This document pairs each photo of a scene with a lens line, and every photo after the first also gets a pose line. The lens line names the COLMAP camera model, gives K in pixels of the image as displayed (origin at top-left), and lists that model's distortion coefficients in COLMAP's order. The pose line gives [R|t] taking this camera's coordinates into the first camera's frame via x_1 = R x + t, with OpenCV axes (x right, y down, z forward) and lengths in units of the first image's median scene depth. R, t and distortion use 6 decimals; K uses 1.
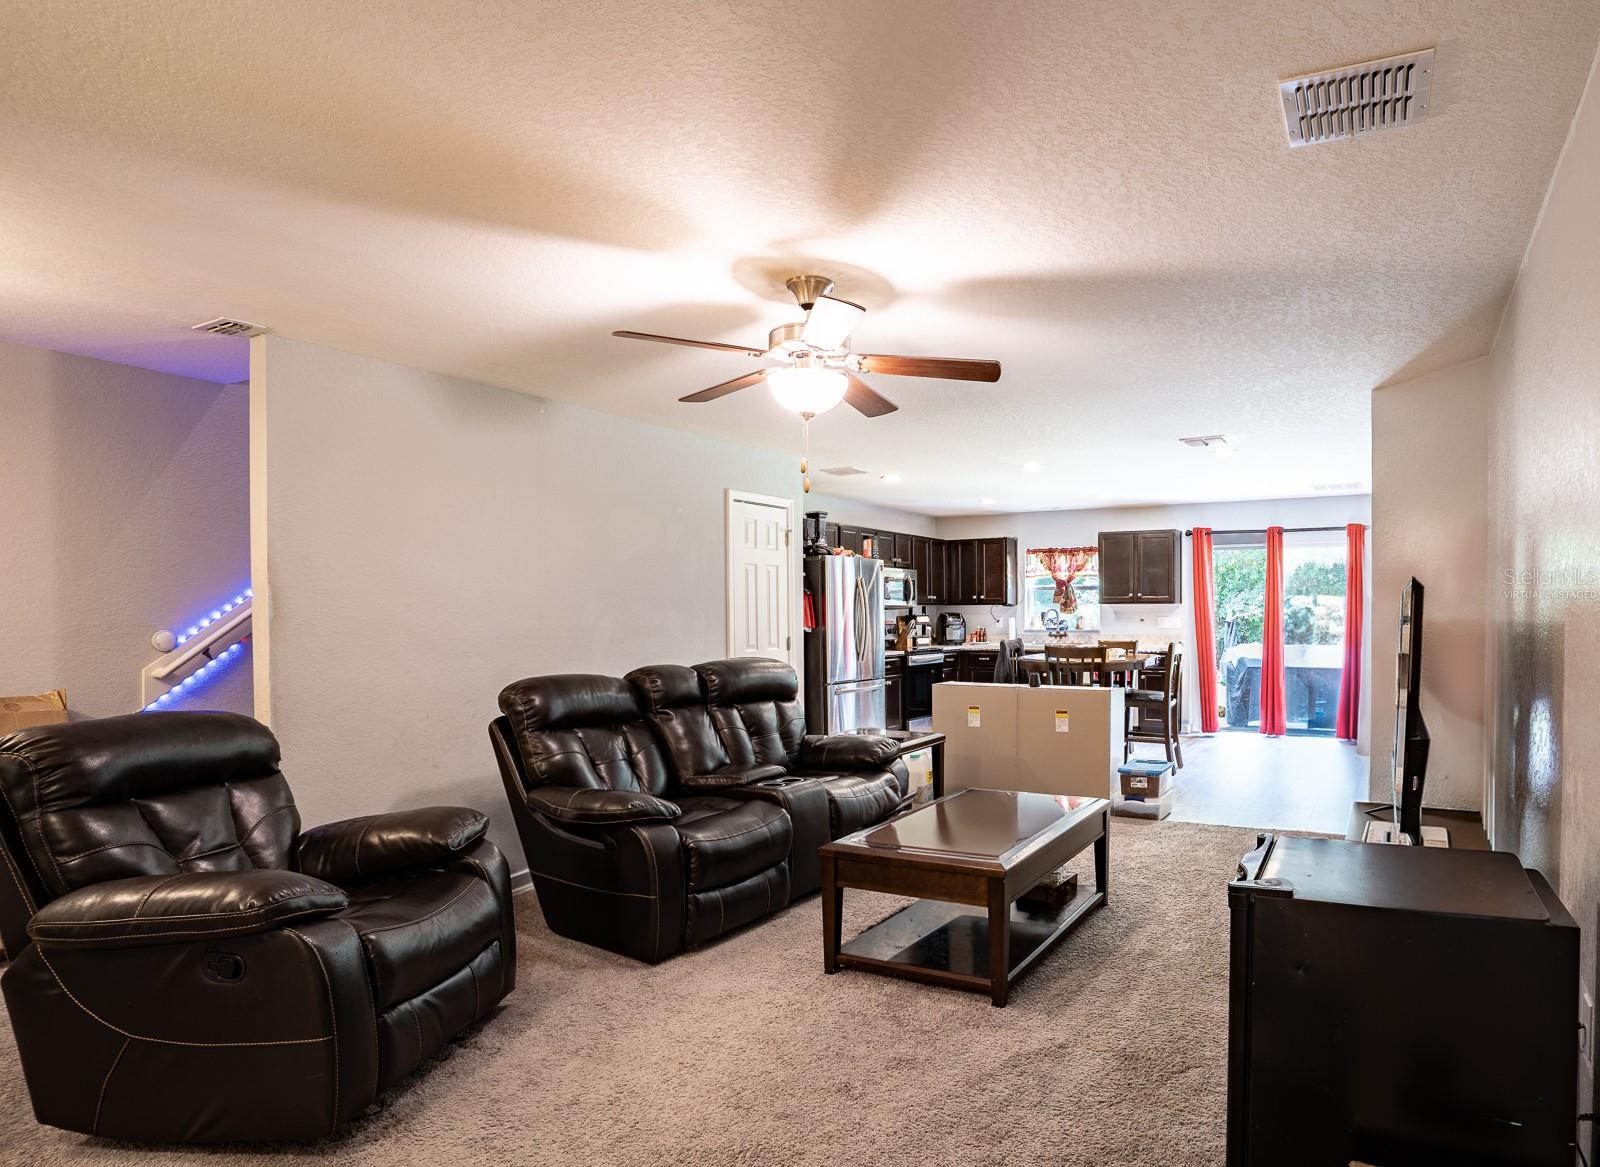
lens RADIAL K [[1049.5, 0, 803.8], [0, 1049.5, 647.2], [0, 0, 1]] dist [-0.148265, 0.004788]
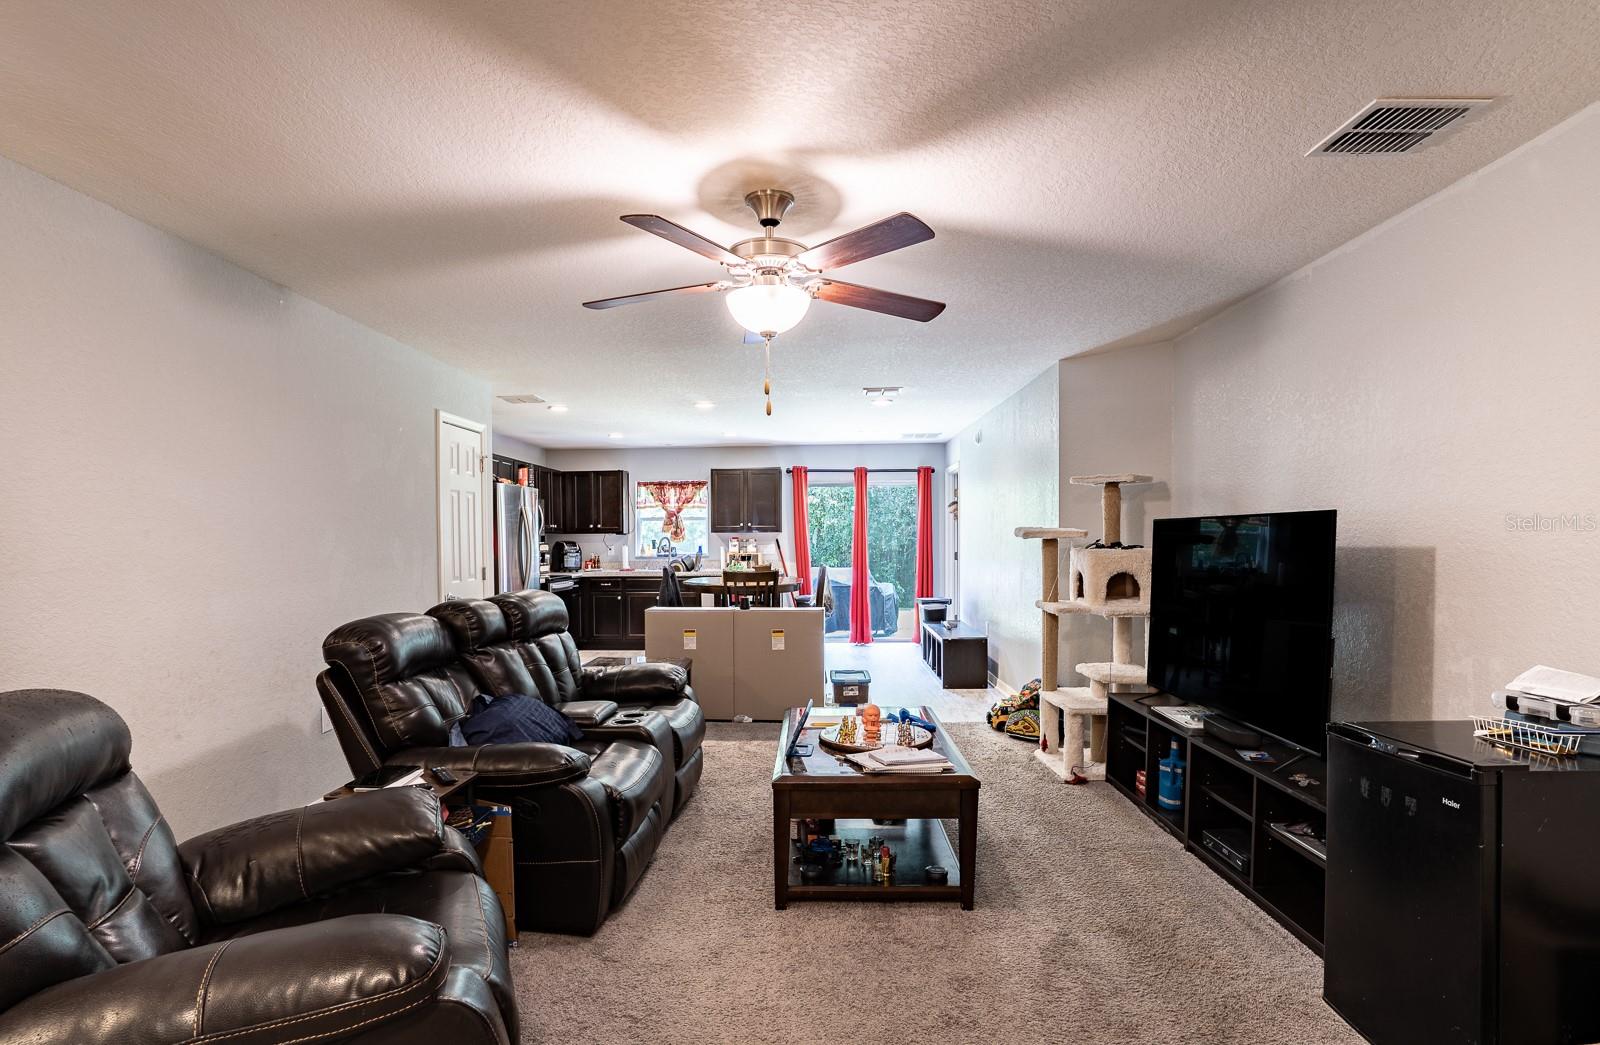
lens RADIAL K [[943.1, 0, 808.1], [0, 943.1, 577.3], [0, 0, 1]] dist [-0.086528, -0.000686]
pose [[0.865846, -0.019235, 0.499941, -0.138858], [0.016368, 0.999815, 0.010118, -0.002662], [-0.500043, -0.000578, 0.866000, 0.078535]]
